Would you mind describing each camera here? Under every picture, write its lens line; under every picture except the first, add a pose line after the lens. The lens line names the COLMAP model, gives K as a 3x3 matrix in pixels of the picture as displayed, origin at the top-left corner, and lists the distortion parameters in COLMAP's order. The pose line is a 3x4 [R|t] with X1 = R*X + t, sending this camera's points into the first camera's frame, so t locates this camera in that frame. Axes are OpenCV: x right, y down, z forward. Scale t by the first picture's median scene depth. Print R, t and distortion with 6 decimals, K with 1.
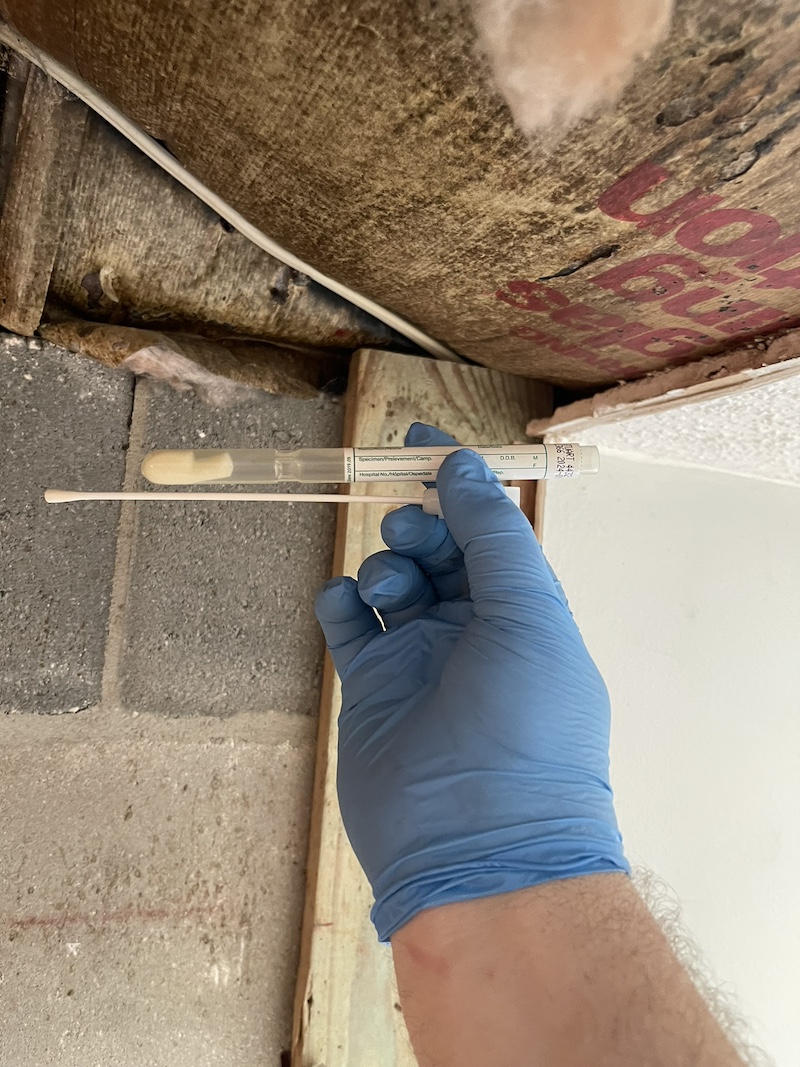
lens RADIAL K [[820.5, 0, 415.6], [0, 820.5, 528.9], [0, 0, 1]] dist [0.038797, -0.078512]
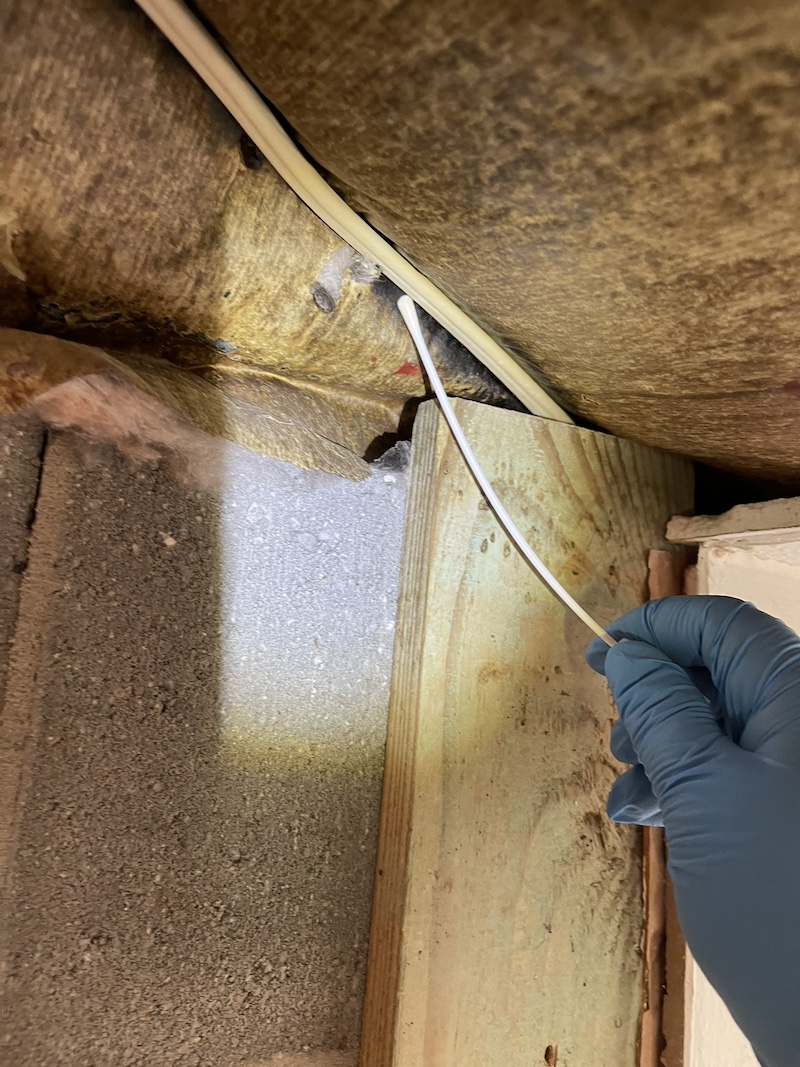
lens RADIAL K [[820.5, 0, 412.1], [0, 820.5, 520.6], [0, 0, 1]] dist [0.038797, -0.078512]
pose [[0.988195, 0.029075, 0.150420, -0.182542], [-0.019947, 0.997887, -0.061839, -0.096863], [-0.151900, 0.058108, 0.986686, 0.441016]]
